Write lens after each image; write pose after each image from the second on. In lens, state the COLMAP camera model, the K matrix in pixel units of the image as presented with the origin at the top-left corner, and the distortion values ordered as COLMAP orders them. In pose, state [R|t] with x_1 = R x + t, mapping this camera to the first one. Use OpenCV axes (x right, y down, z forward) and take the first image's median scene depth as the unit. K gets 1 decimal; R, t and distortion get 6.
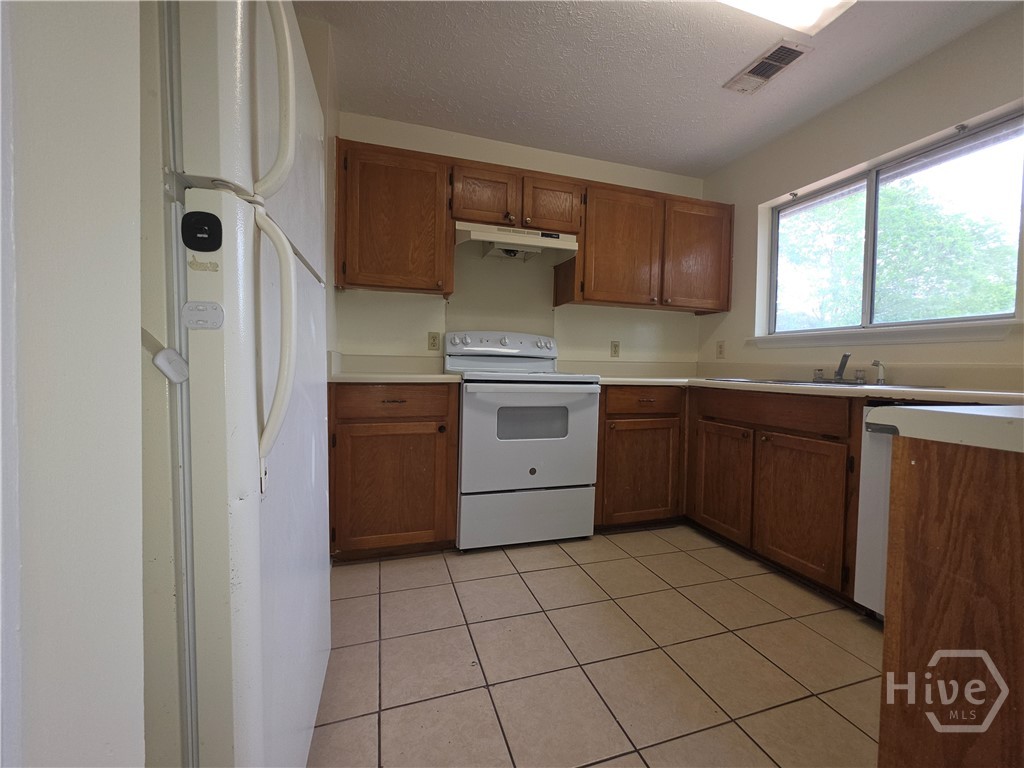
lens RADIAL K [[411.5, 0, 511.3], [0, 411.5, 377.8], [0, 0, 1]] dist [-0.006624, 0.001341]
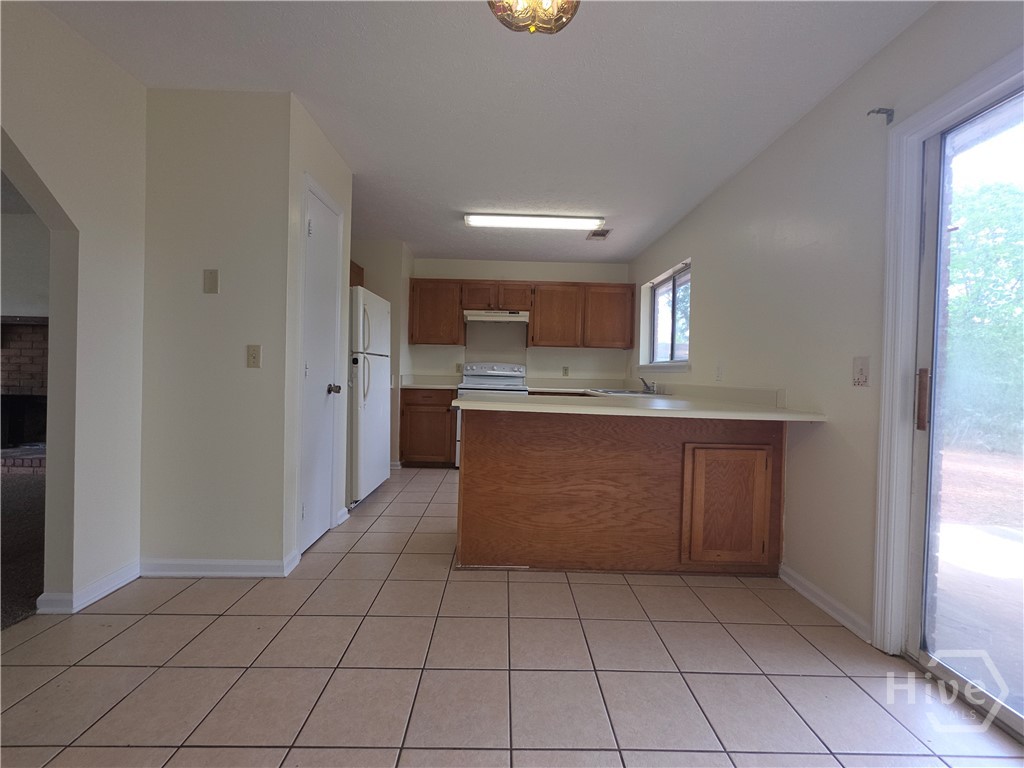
lens RADIAL K [[411.8, 0, 509.2], [0, 411.8, 377.6], [0, 0, 1]] dist [0.001197, 0.000235]
pose [[0.957045, 0.006809, -0.289859, 0.632565], [-0.014006, 0.999643, -0.022761, -0.003585], [0.289601, 0.025843, 0.956799, -0.824981]]
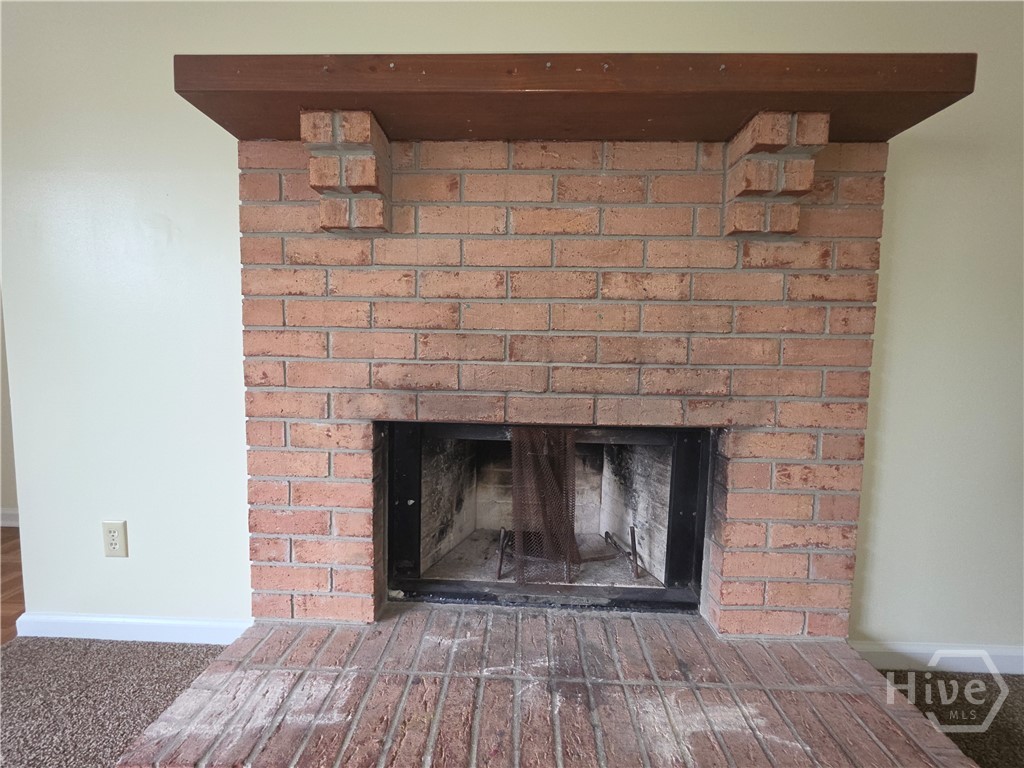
lens RADIAL K [[411.5, 0, 511.3], [0, 411.5, 377.8], [0, 0, 1]] dist [-0.006624, 0.001341]
pose [[0.942822, 0.023476, -0.332469, -1.599267], [-0.007668, 0.998780, 0.048779, -0.010476], [0.333209, -0.043440, 0.941852, -0.164813]]
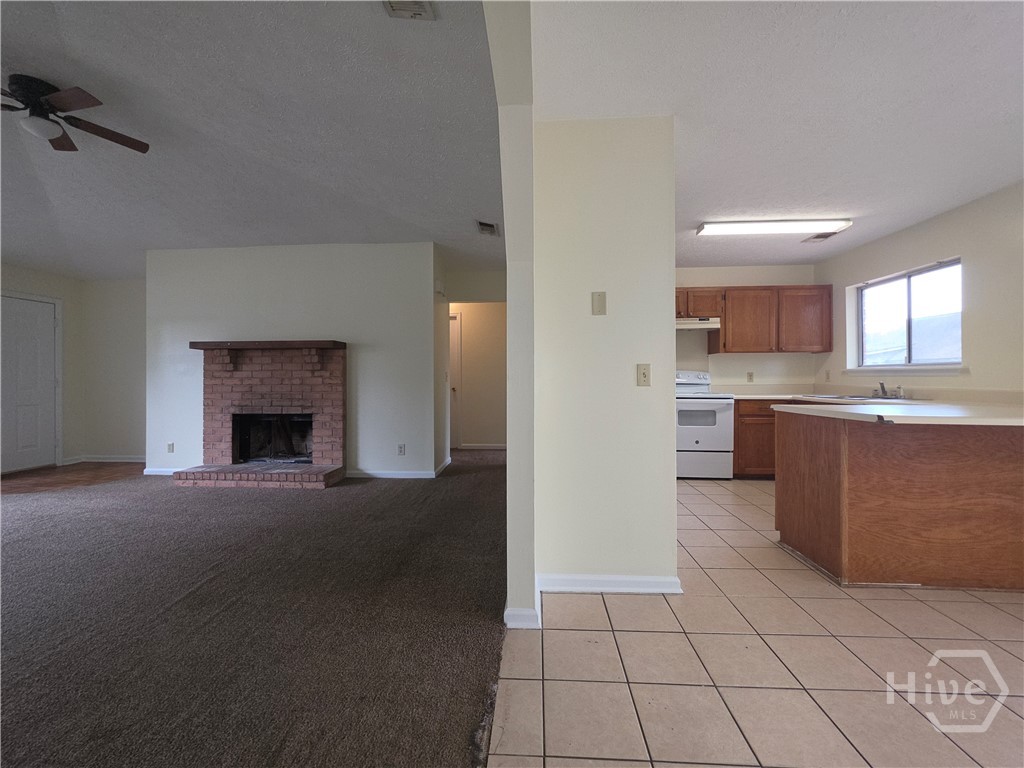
lens RADIAL K [[411.5, 0, 511.3], [0, 411.5, 377.8], [0, 0, 1]] dist [-0.006624, 0.001341]
pose [[0.931499, -0.023367, -0.362991, -0.050537], [0.011475, 0.999326, -0.034883, -0.026039], [0.363562, 0.028328, 0.931139, -1.064738]]
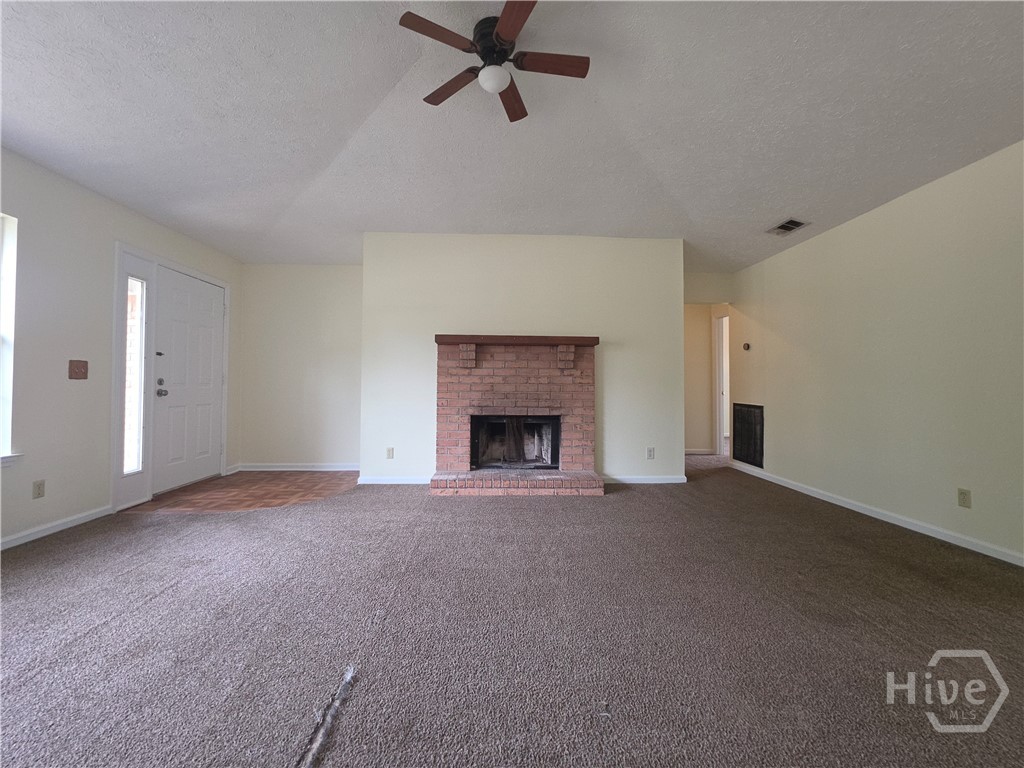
lens RADIAL K [[411.5, 0, 511.3], [0, 411.5, 377.8], [0, 0, 1]] dist [-0.006624, 0.001341]
pose [[0.965288, -0.018520, -0.260532, -1.282613], [0.003618, 0.998335, -0.057561, 0.002088], [0.261164, 0.054620, 0.963748, -1.380597]]
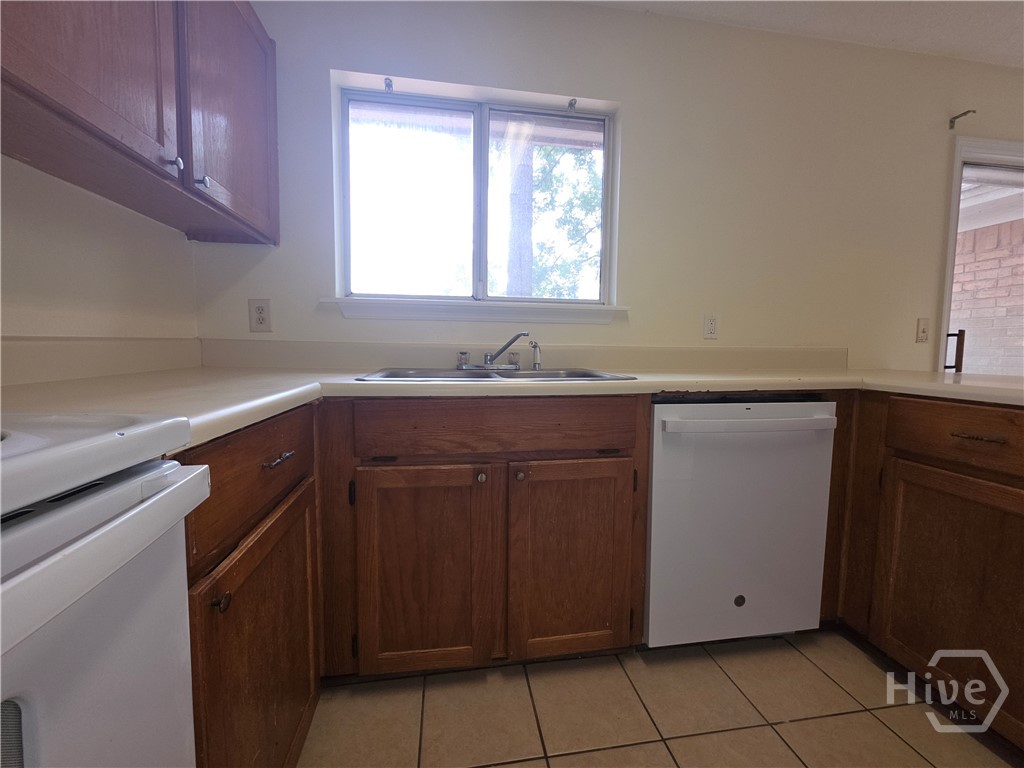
lens RADIAL K [[411.5, 0, 511.3], [0, 411.5, 377.8], [0, 0, 1]] dist [-0.006624, 0.001341]
pose [[0.156754, -0.092822, 0.983266, 0.036489], [0.020507, 0.995665, 0.090723, -0.036236], [-0.987425, 0.005943, 0.157978, 0.721866]]
